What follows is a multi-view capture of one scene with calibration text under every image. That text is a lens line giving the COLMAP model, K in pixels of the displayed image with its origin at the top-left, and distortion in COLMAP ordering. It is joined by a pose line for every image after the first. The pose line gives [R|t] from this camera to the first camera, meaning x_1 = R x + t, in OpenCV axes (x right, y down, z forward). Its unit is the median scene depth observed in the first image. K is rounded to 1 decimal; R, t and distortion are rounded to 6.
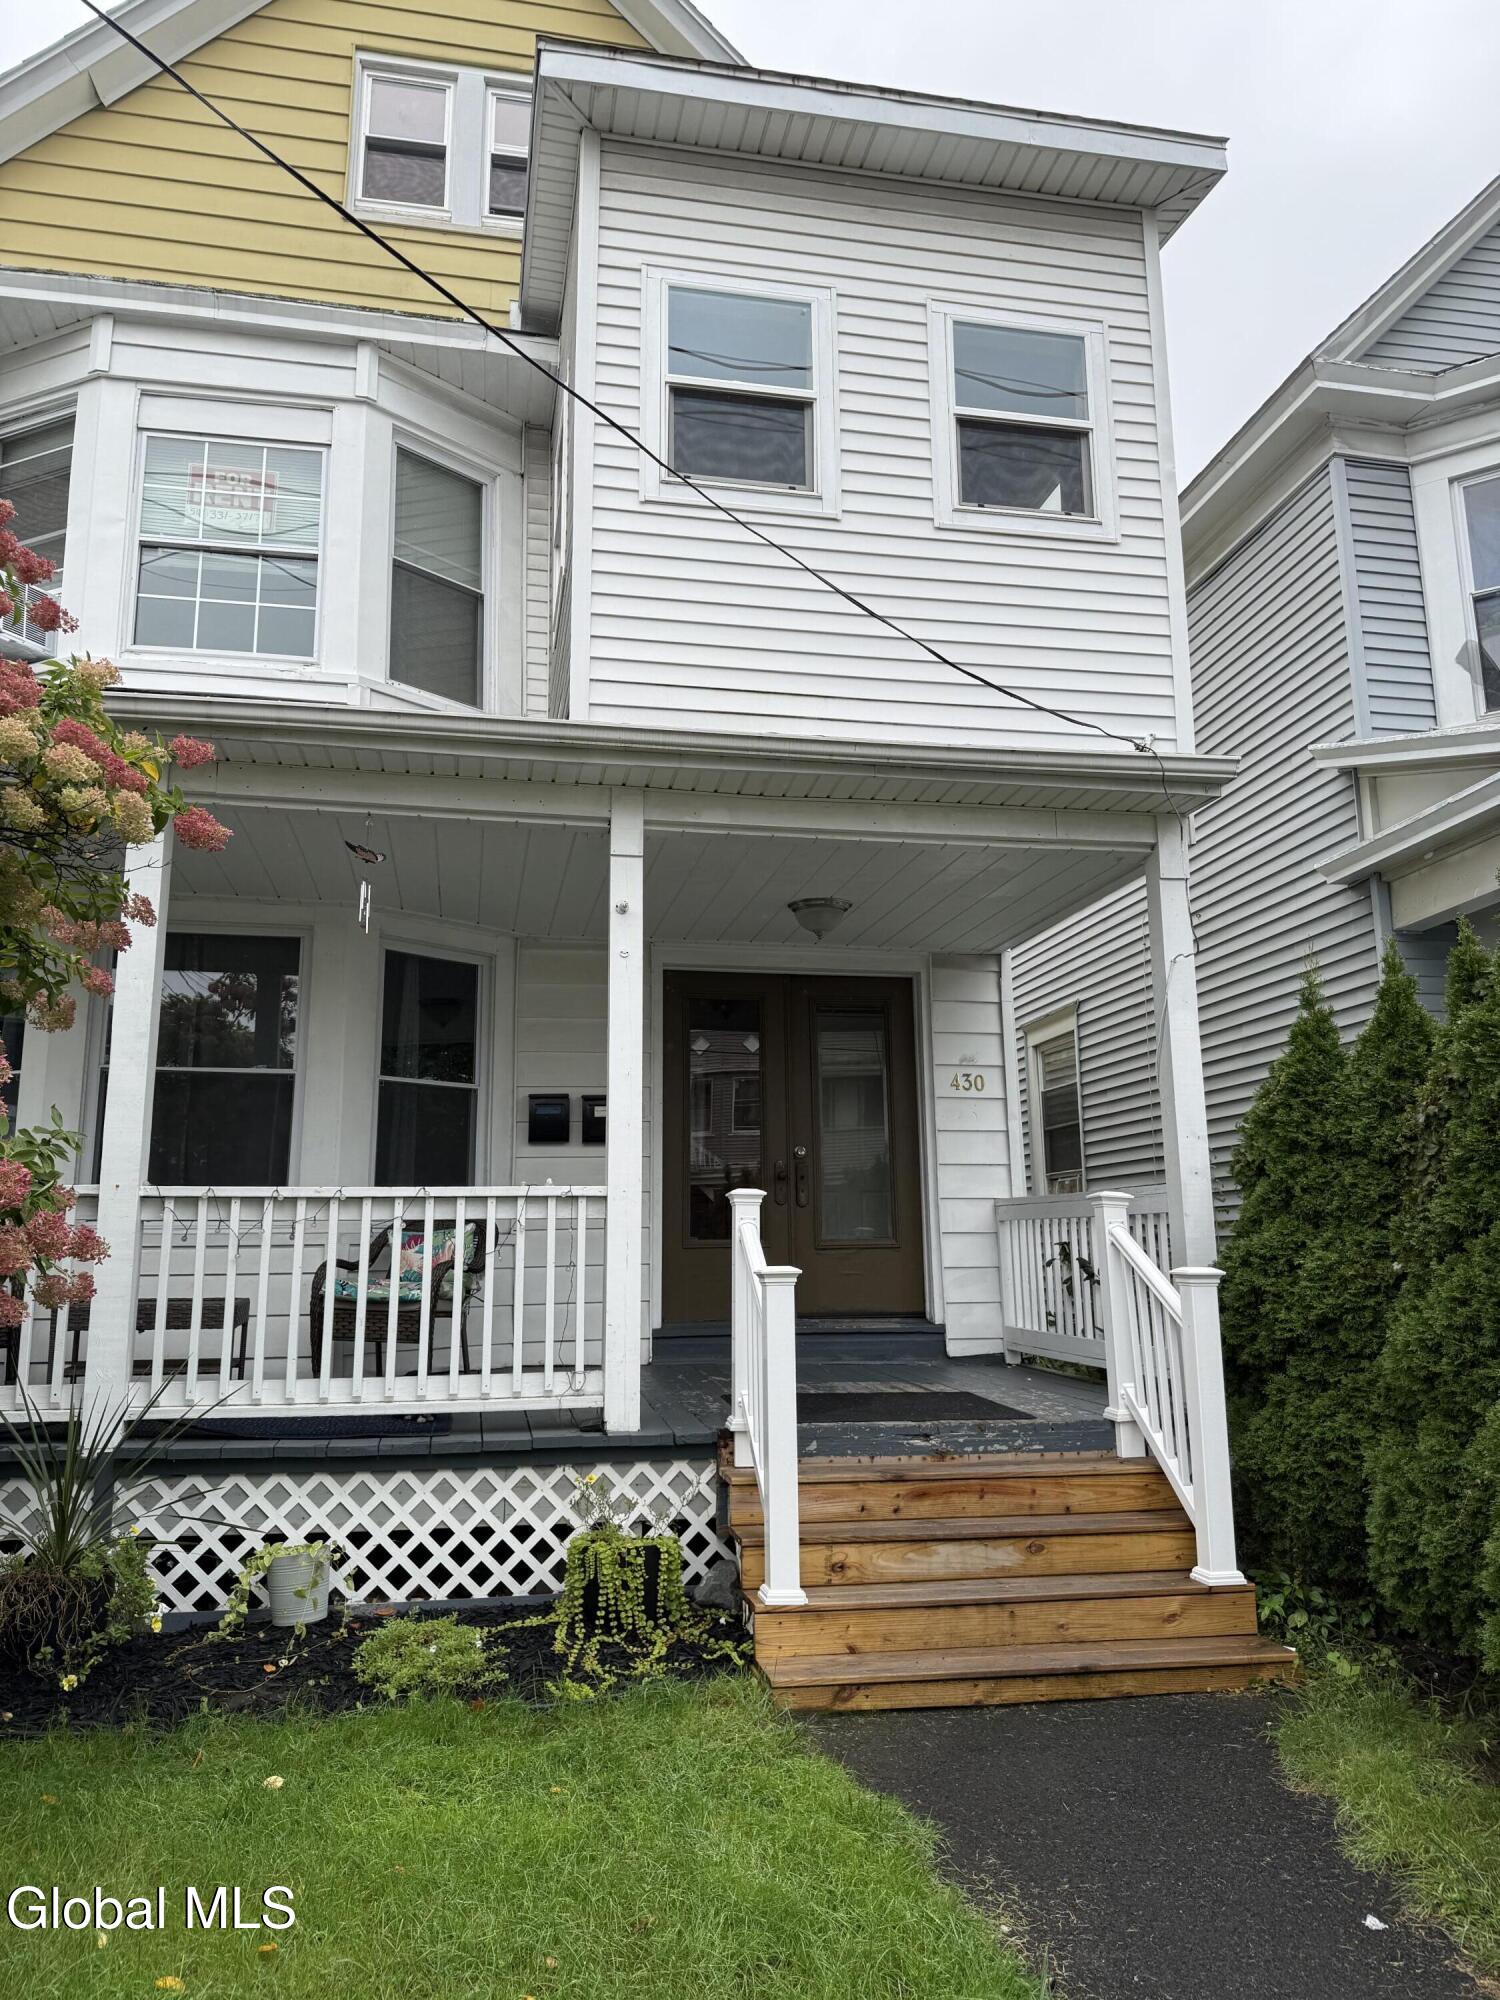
lens RADIAL K [[1405.3, 0, 744.2], [0, 1405.3, 987.0], [0, 0, 1]] dist [0.057510, -0.073076]
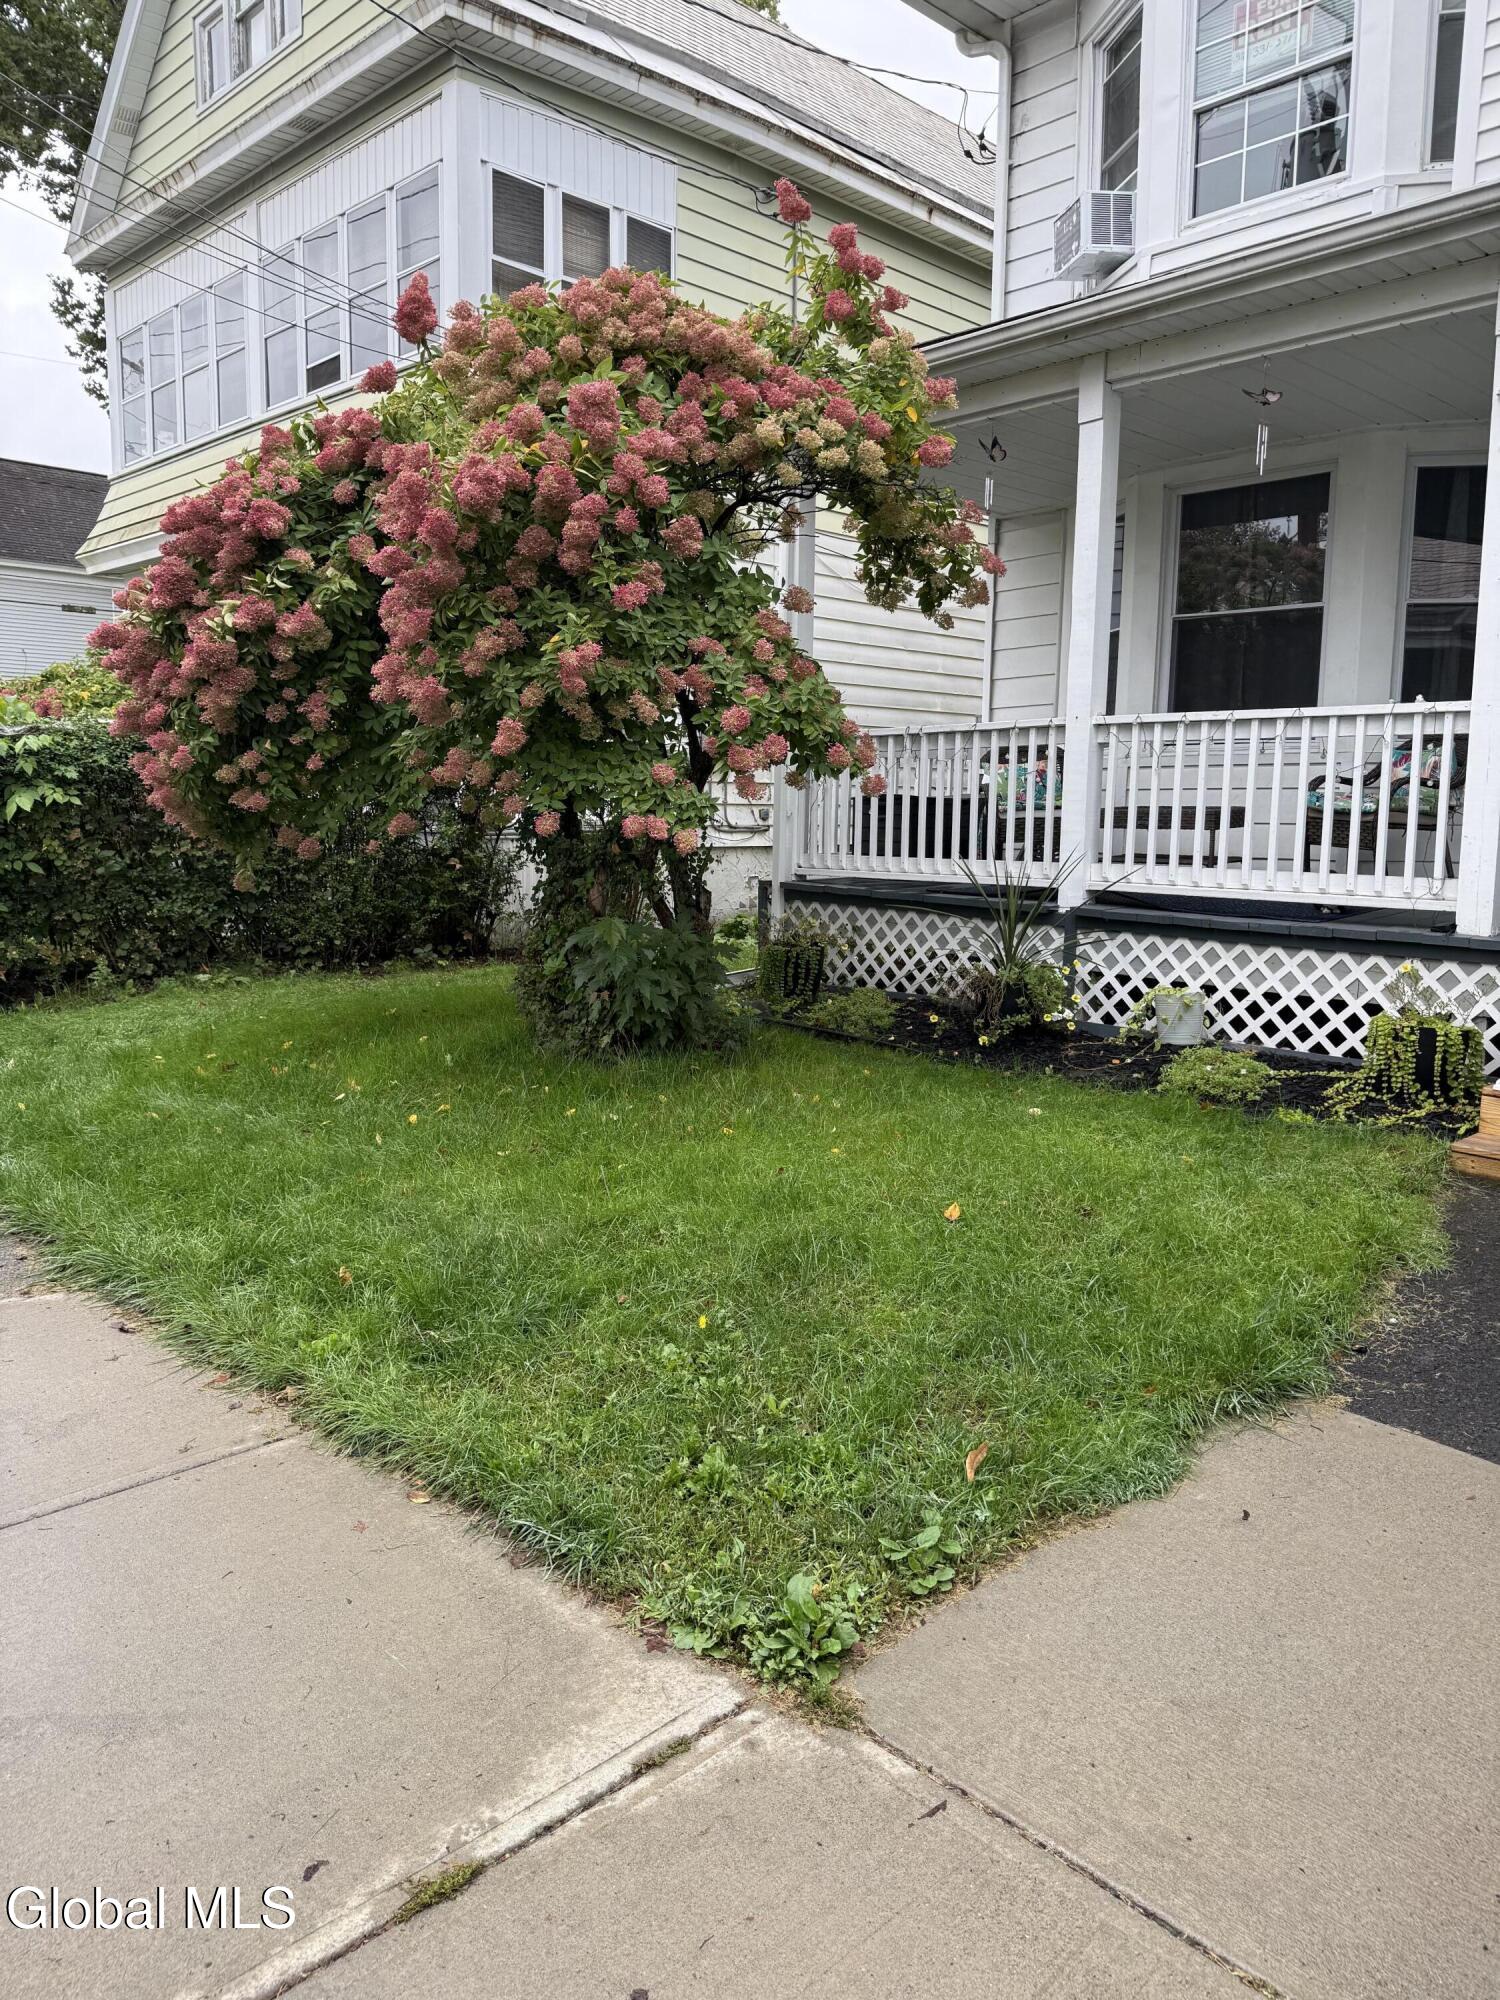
lens RADIAL K [[1405.3, 0, 753.8], [0, 1405.3, 971.4], [0, 0, 1]] dist [0.057510, -0.073076]
pose [[0.551804, 0.110350, -0.826641, 0.456372], [0.148921, 0.962238, 0.227859, 0.022619], [0.820570, -0.248838, 0.514533, 0.019979]]
